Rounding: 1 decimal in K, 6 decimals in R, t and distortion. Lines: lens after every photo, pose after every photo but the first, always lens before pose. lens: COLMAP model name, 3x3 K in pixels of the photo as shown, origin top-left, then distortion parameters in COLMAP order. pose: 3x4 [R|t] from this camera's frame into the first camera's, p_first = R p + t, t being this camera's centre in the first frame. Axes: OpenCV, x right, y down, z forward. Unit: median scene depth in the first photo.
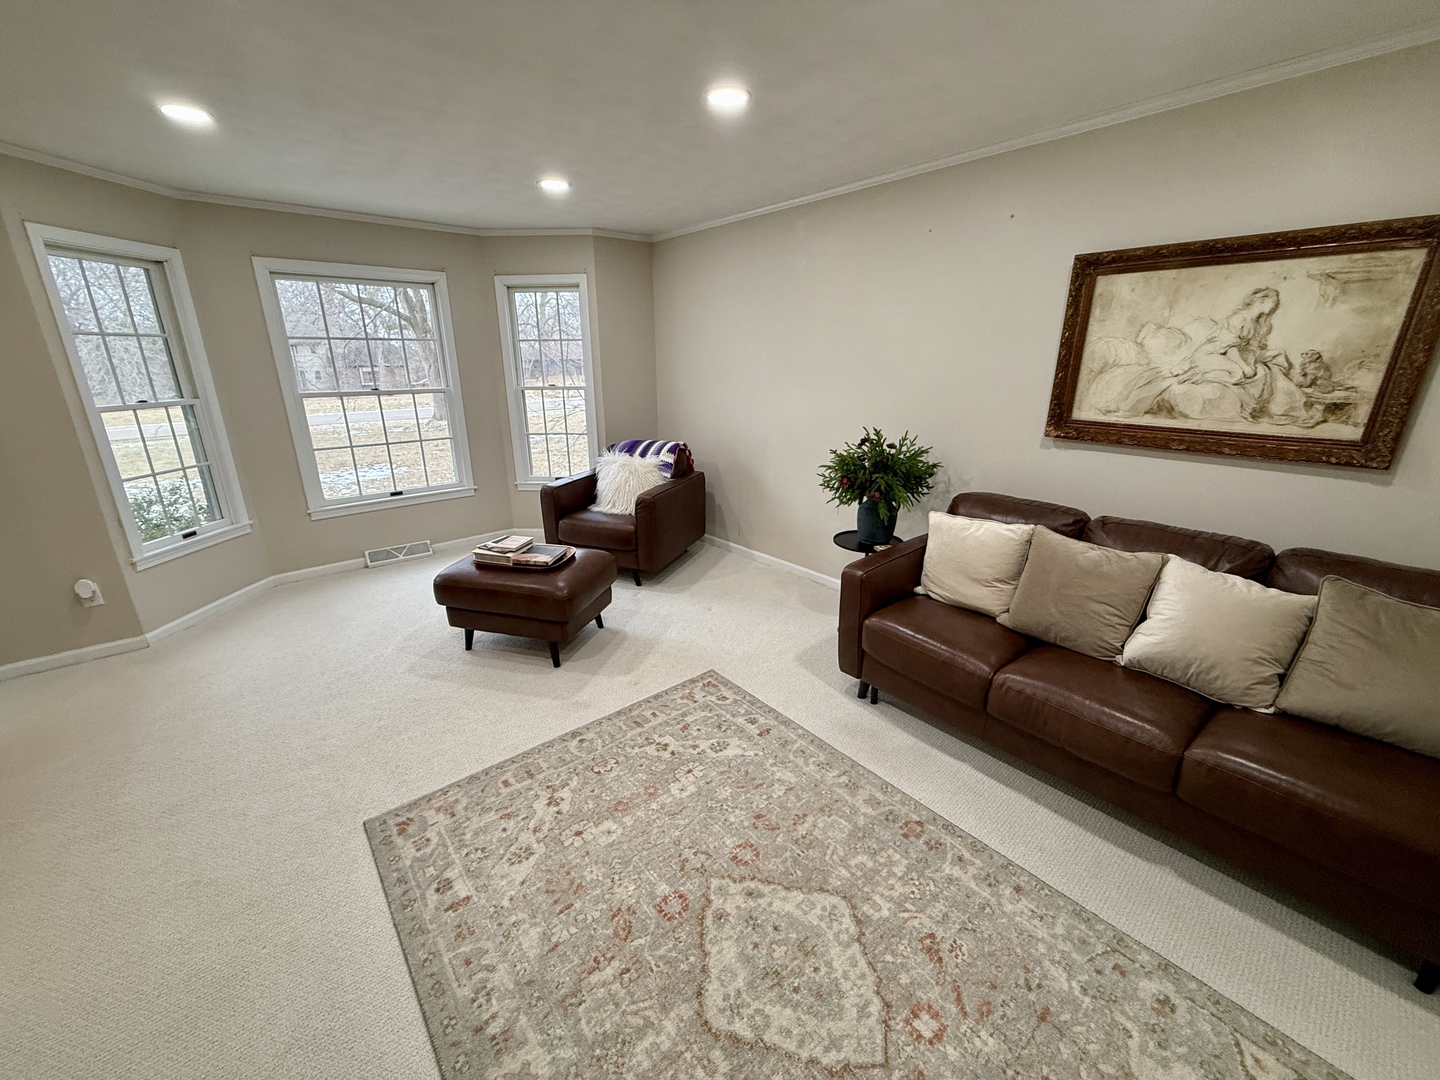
lens RADIAL K [[572.4, 0, 713.5], [0, 572.4, 539.5], [0, 0, 1]] dist [-0.000295, 0.000347]
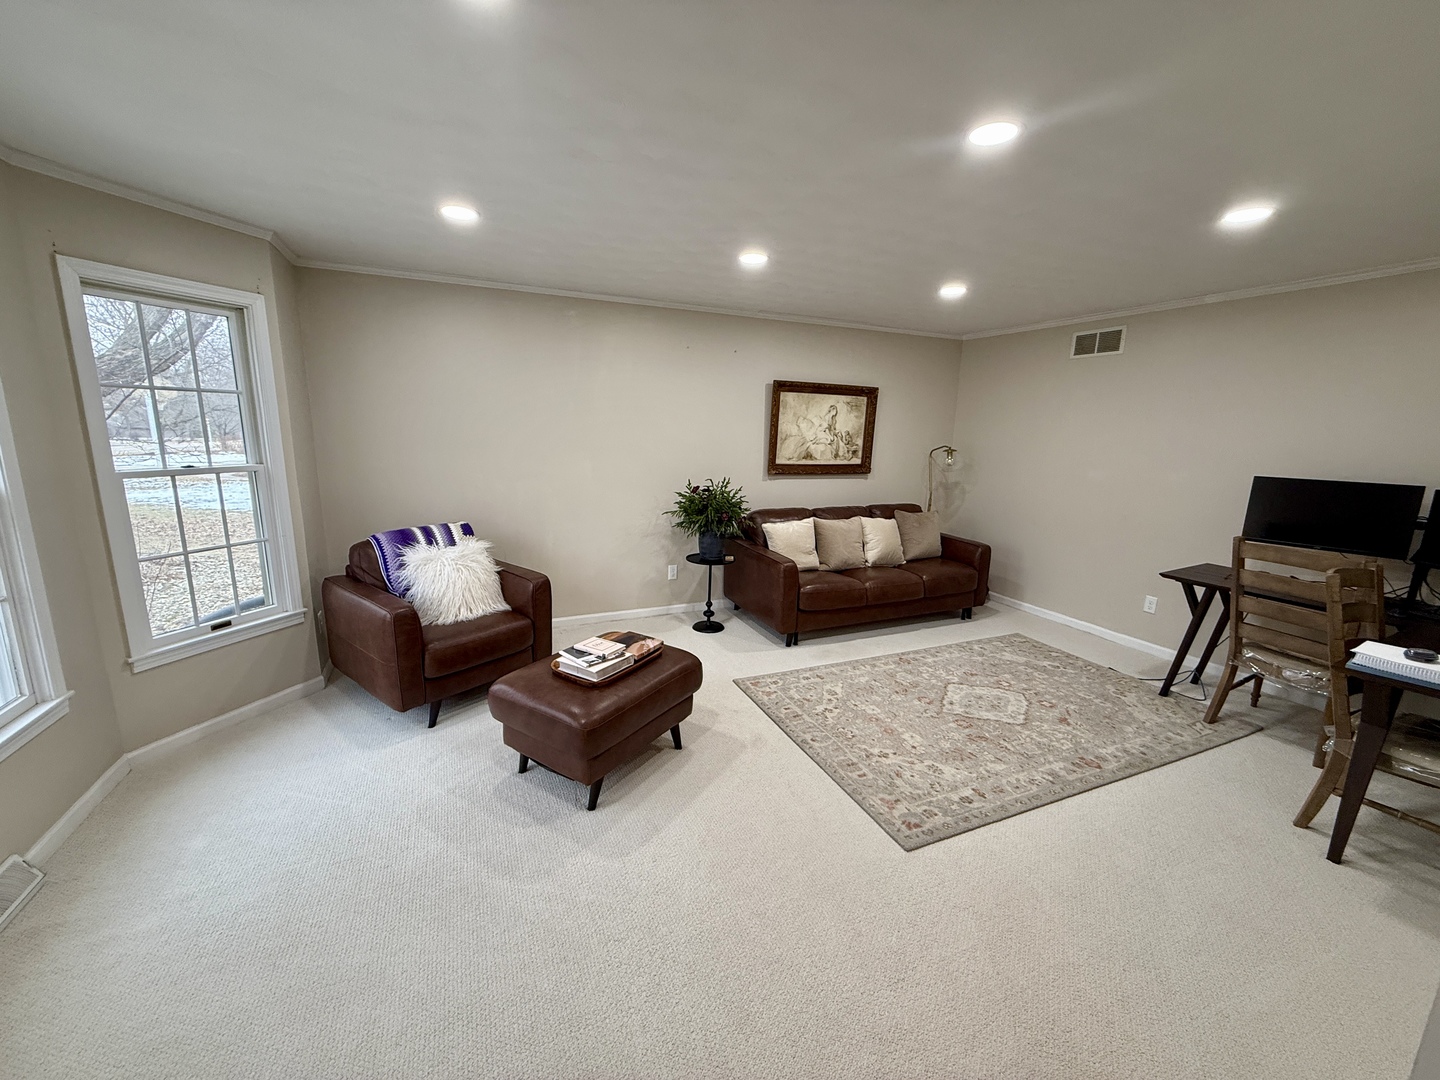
lens RADIAL K [[572.4, 0, 709.7], [0, 572.4, 546.2], [0, 0, 1]] dist [-0.000295, 0.000347]
pose [[0.285265, -0.184730, 0.940478, -1.533853], [0.270270, 0.956933, 0.105984, -0.259438], [-0.919553, 0.223950, 0.322907, 0.811083]]
